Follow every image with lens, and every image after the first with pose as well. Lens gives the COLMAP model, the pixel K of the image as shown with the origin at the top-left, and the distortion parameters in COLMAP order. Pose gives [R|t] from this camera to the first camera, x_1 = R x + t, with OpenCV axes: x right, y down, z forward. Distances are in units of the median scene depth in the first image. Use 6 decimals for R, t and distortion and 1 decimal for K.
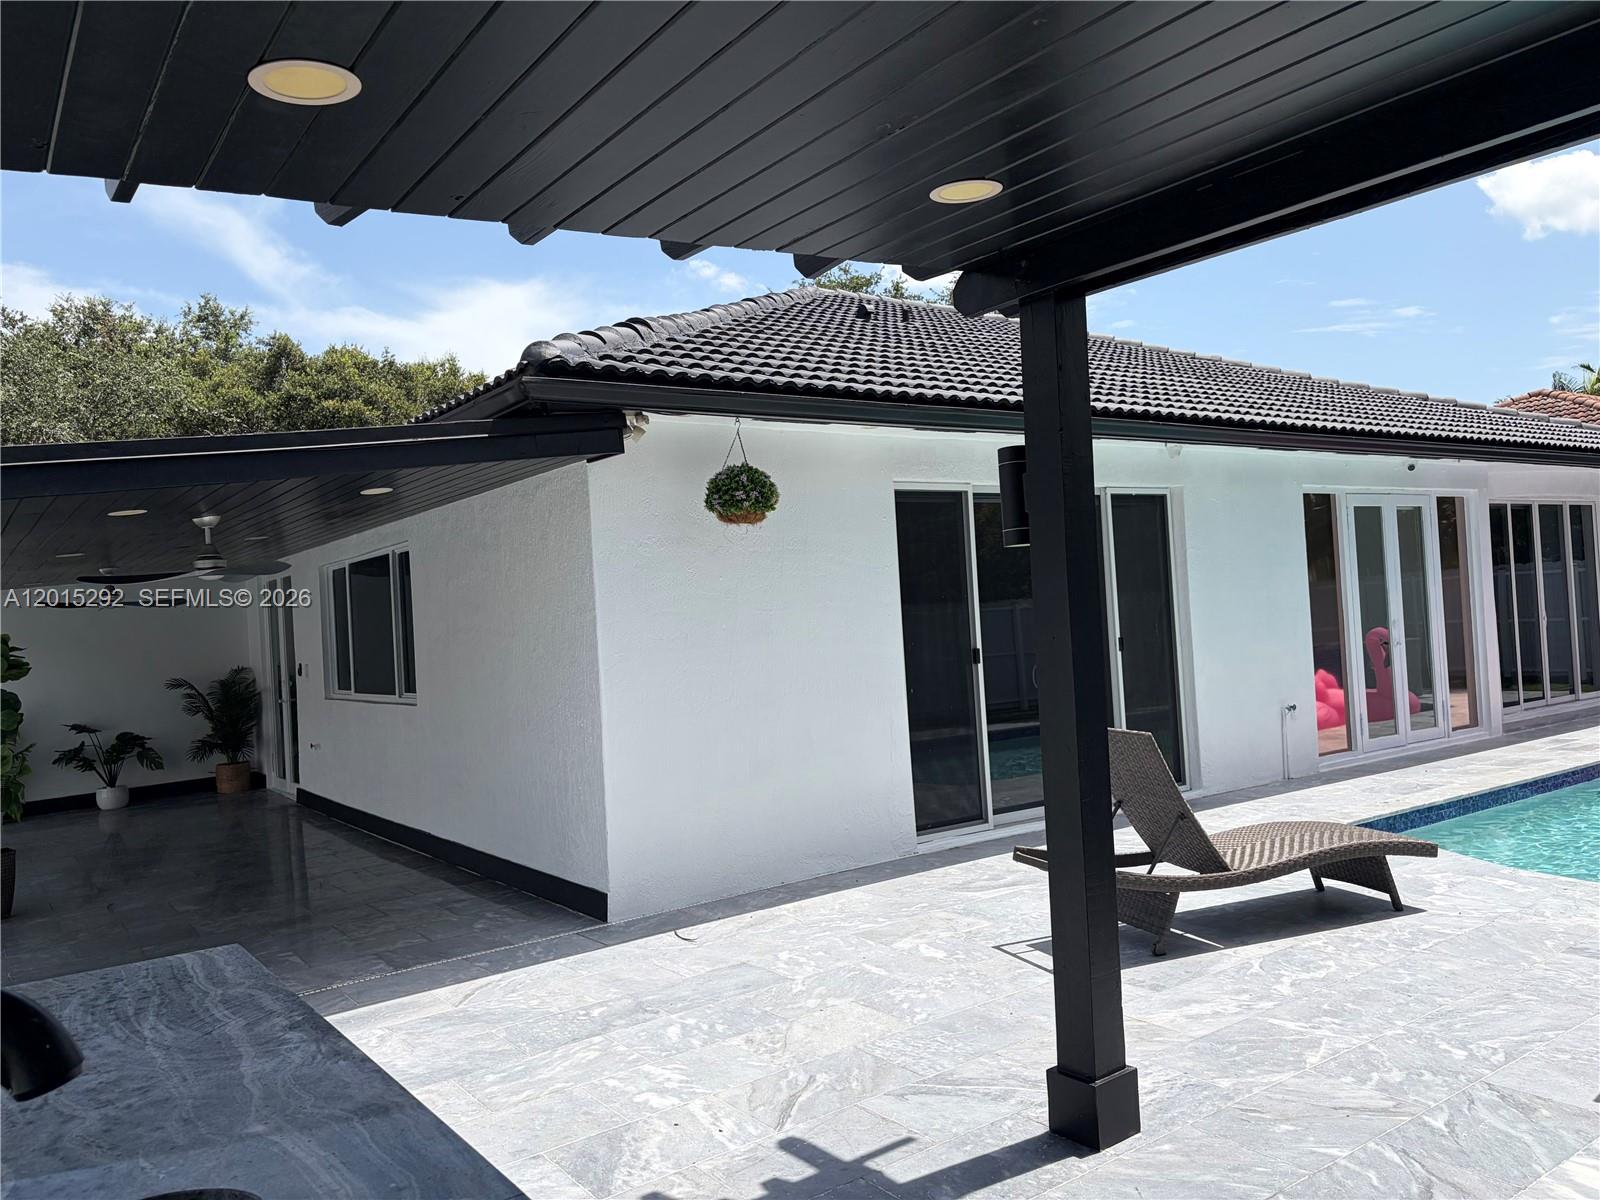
lens RADIAL K [[1210.4, 0, 787.0], [0, 1210.4, 604.8], [0, 0, 1]] dist [0.052409, -0.050277]
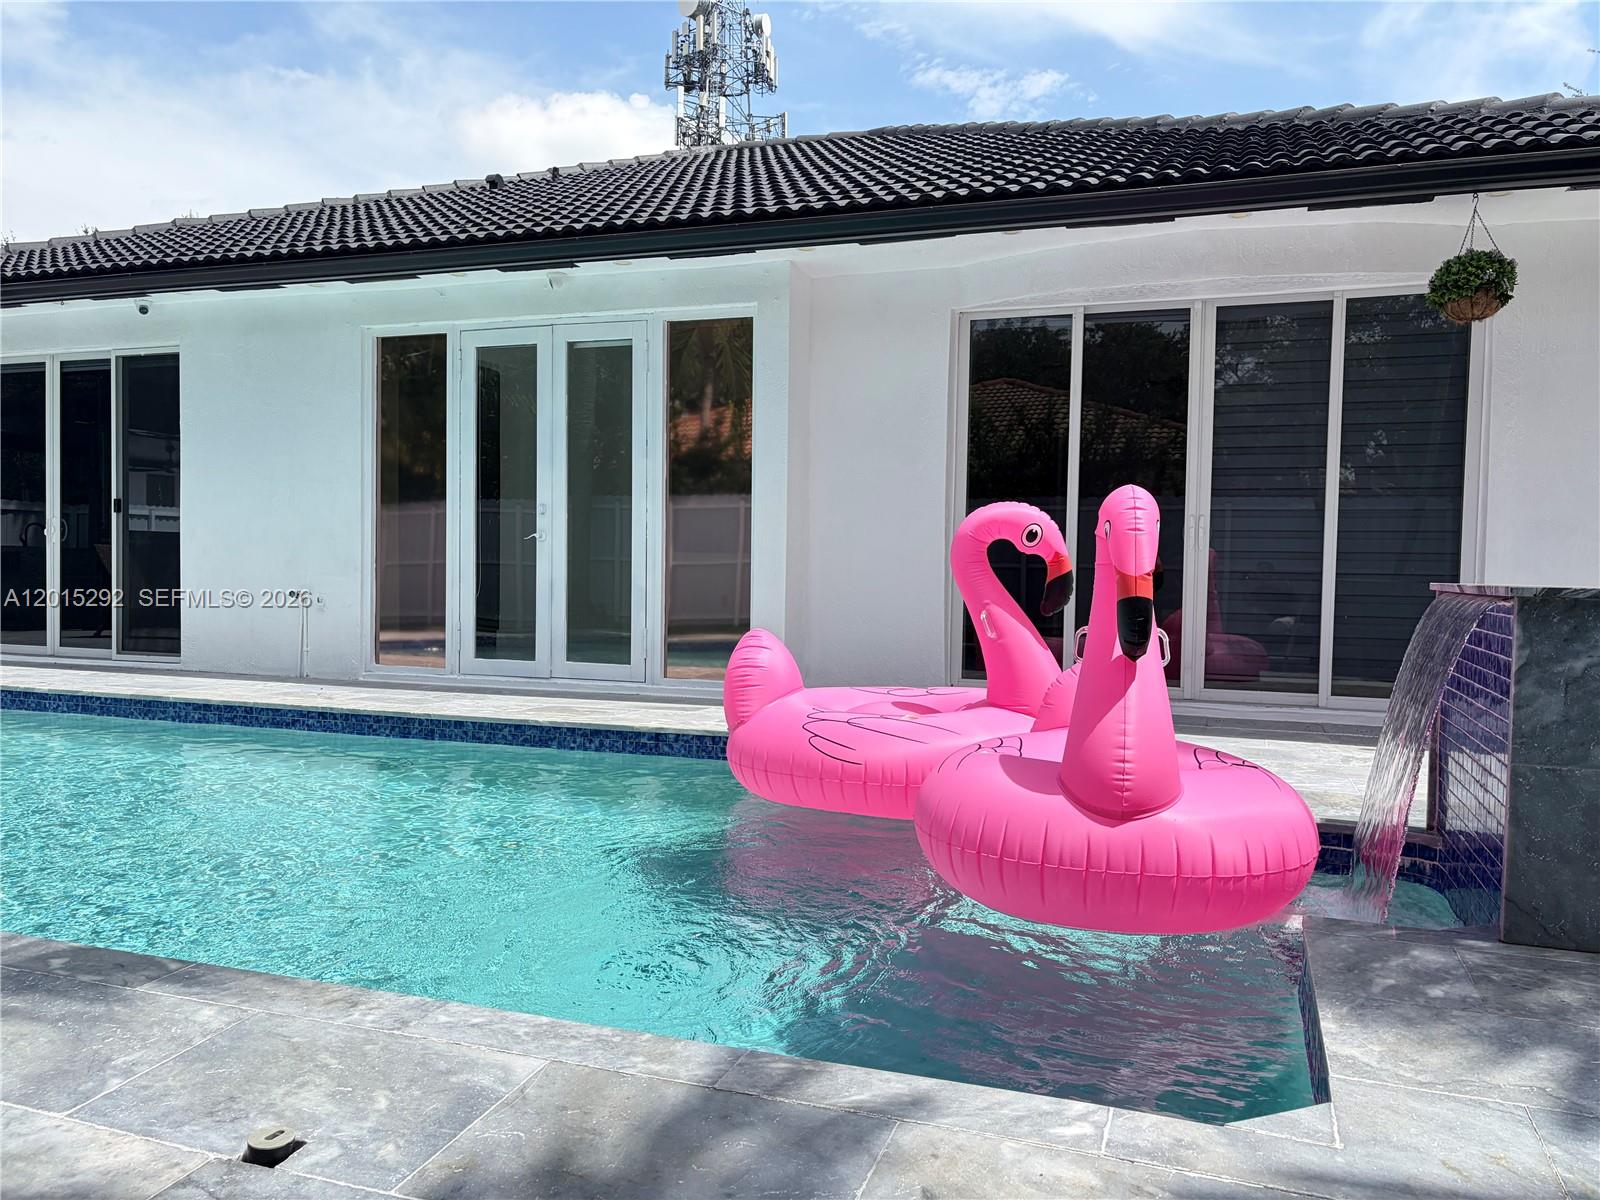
lens RADIAL K [[1210.4, 0, 805.5], [0, 1210.4, 607.6], [0, 0, 1]] dist [0.052409, -0.050277]
pose [[0.570650, 0.092988, -0.815912, 2.455857], [-0.037635, 0.995486, 0.087131, 0.011399], [0.820331, -0.019015, 0.571573, 1.504648]]
